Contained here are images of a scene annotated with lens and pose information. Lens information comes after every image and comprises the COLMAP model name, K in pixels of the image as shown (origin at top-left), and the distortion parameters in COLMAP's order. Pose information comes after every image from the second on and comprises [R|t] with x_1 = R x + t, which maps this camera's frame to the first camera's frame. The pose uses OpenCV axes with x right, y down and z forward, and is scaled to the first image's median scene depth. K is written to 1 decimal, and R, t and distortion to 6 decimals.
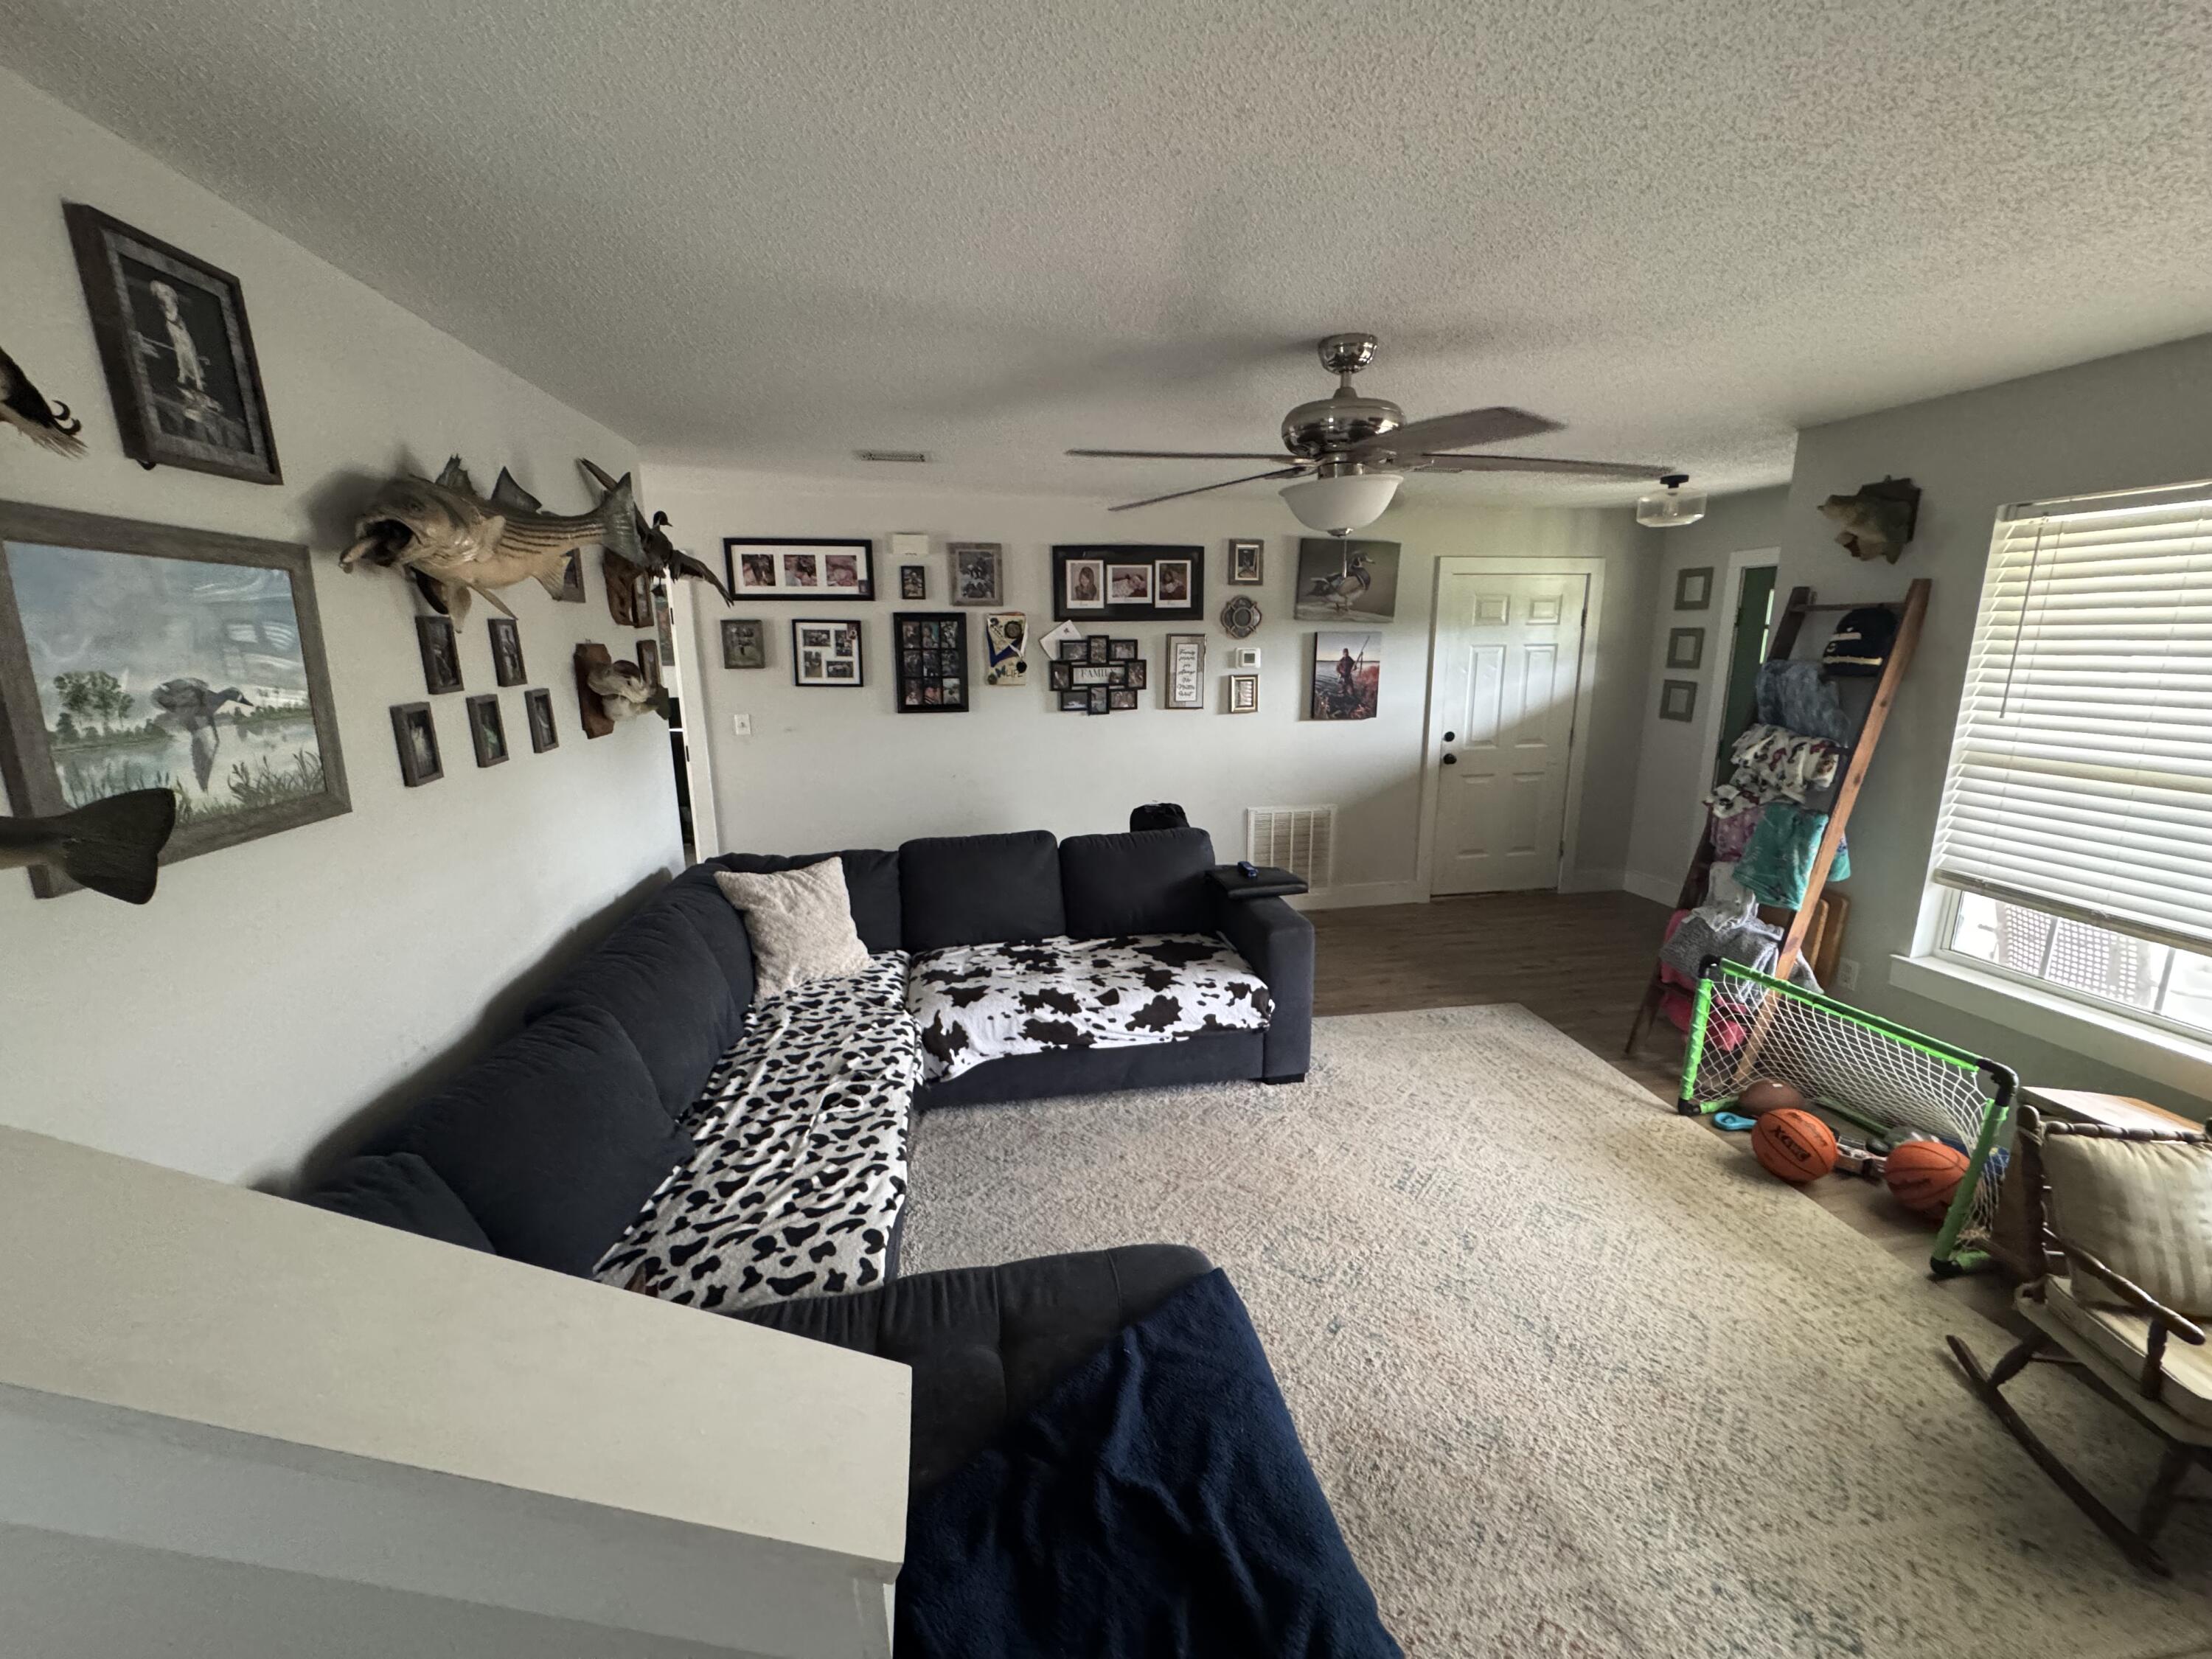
lens RADIAL K [[880.8, 0, 1102.8], [0, 880.8, 831.2], [0, 0, 1]] dist [-0.008015, 0.000738]
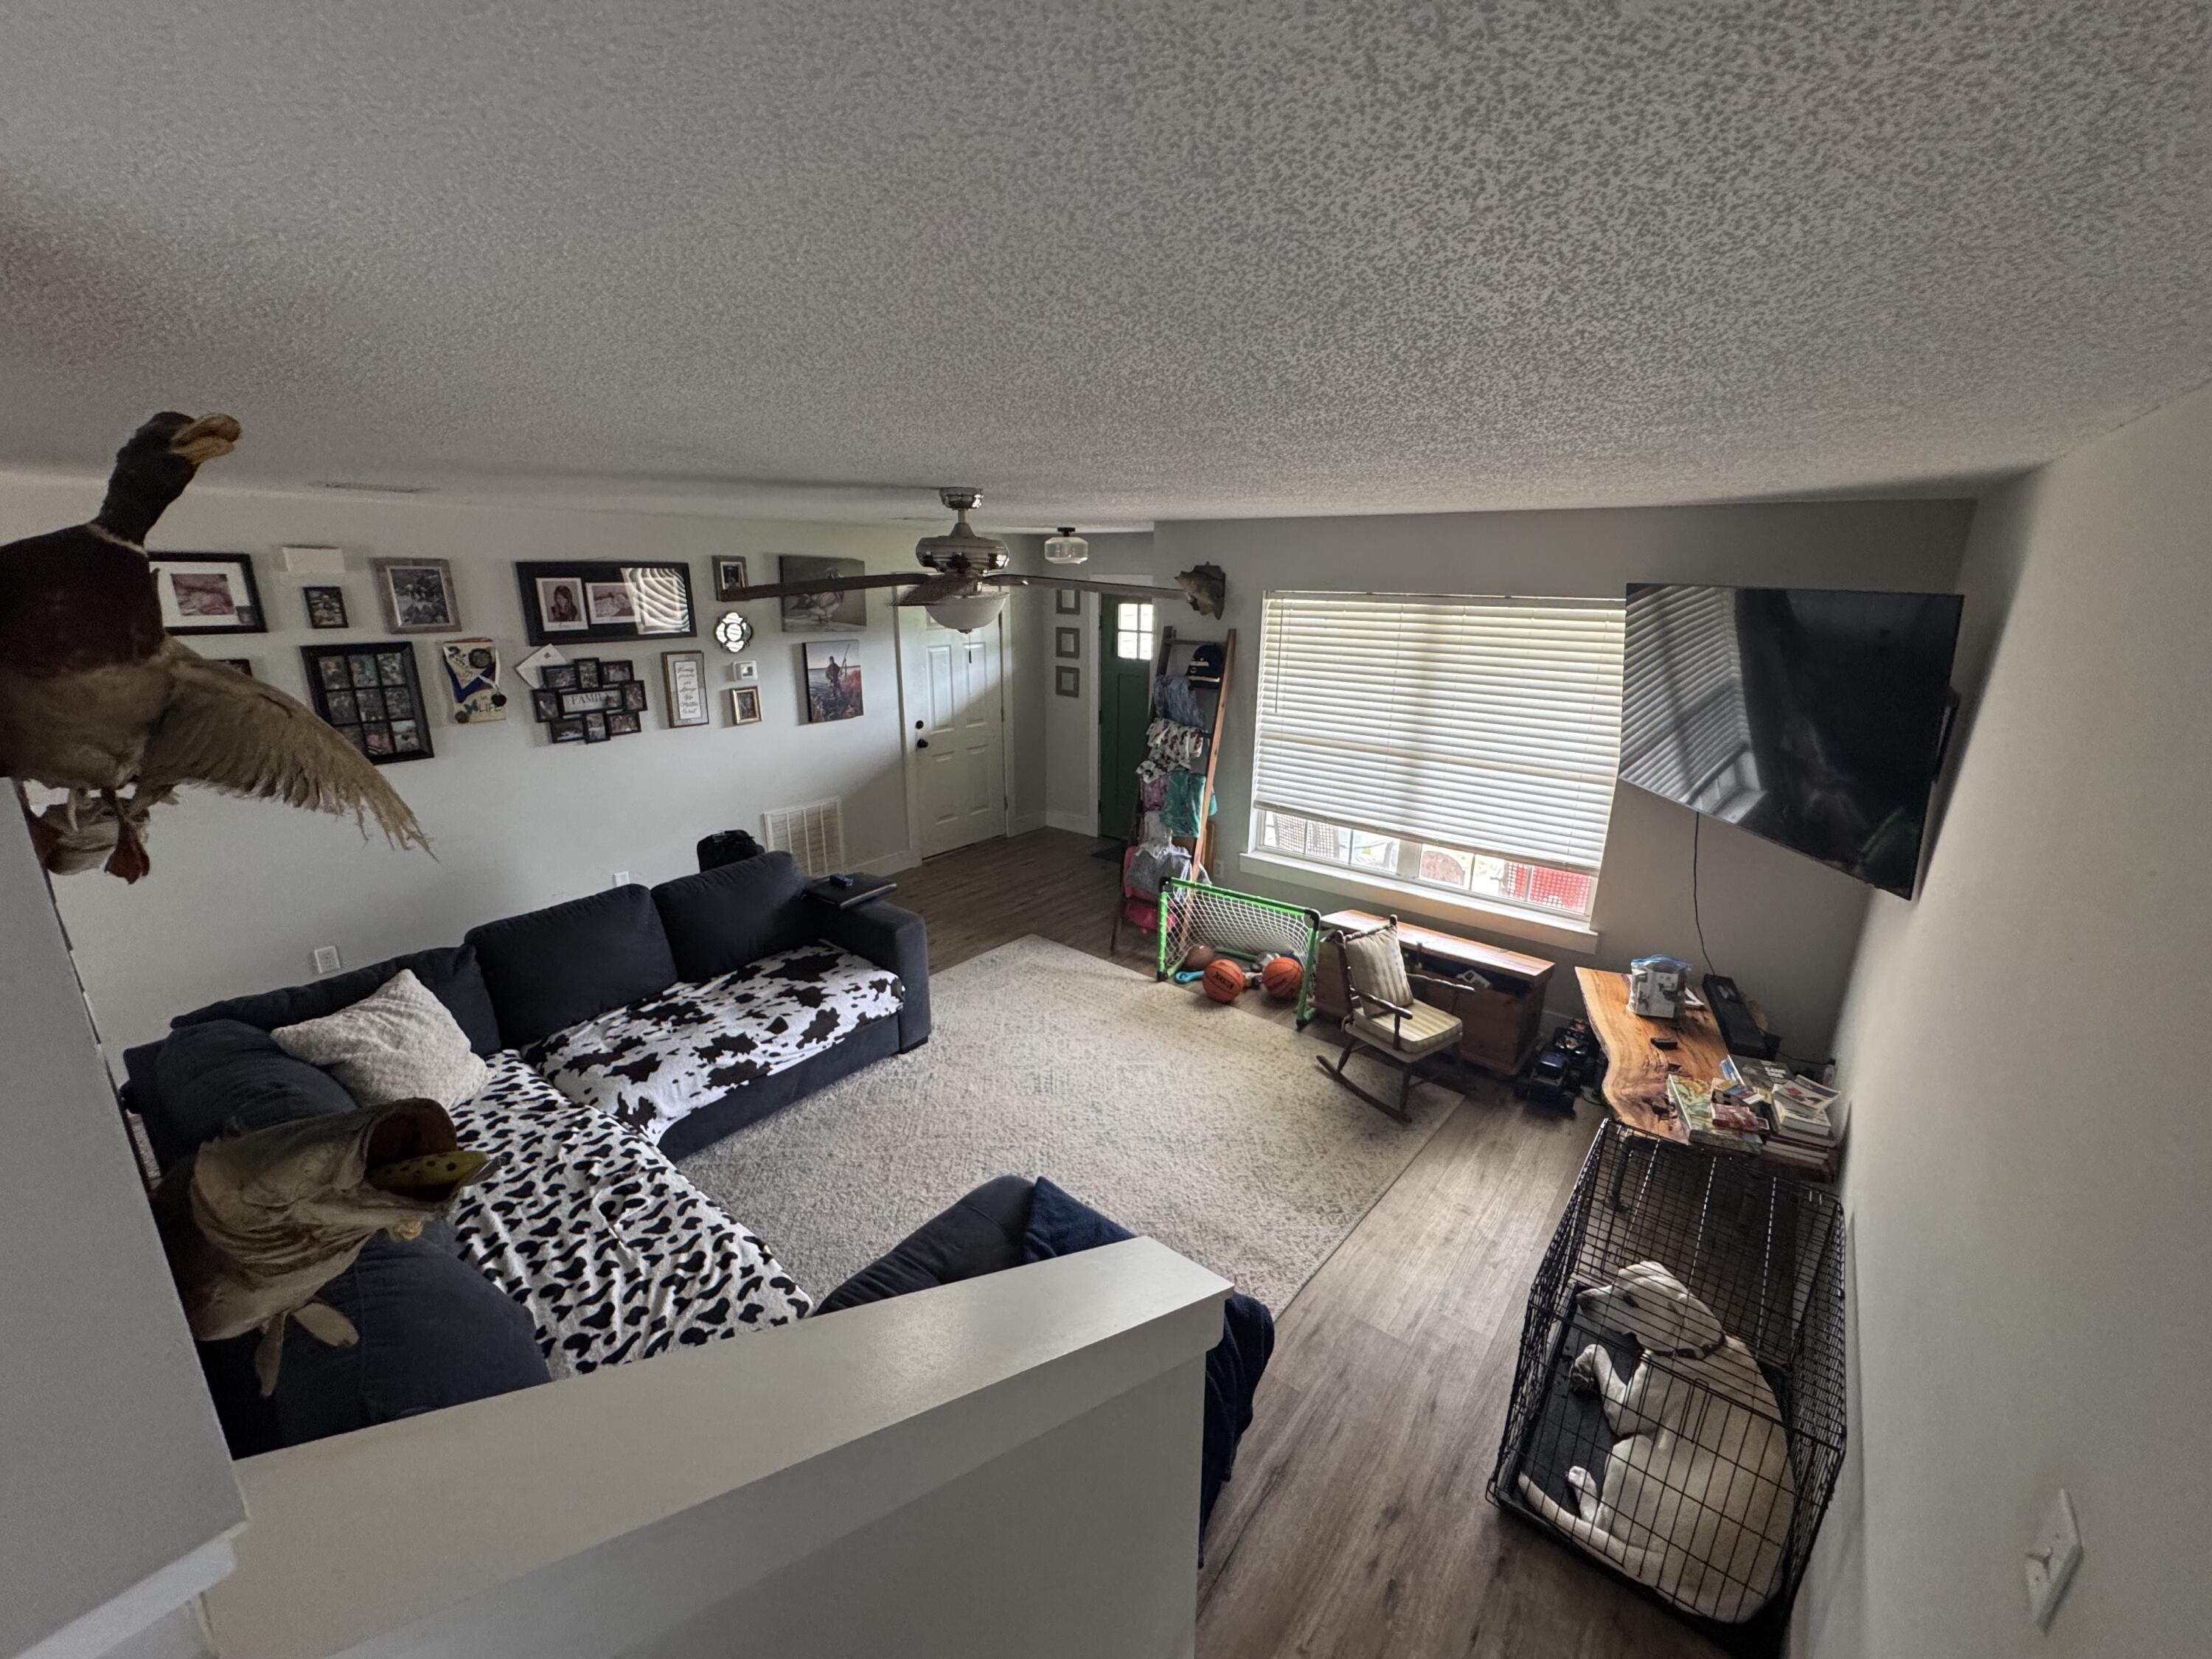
lens RADIAL K [[880.8, 0, 1109.4], [0, 880.8, 833.0], [0, 0, 1]] dist [-0.008015, 0.000738]
pose [[0.743719, -0.175417, 0.645066, -0.345341], [0.127768, 0.984468, 0.120406, -0.126230], [-0.656168, -0.007130, 0.754581, -0.098848]]
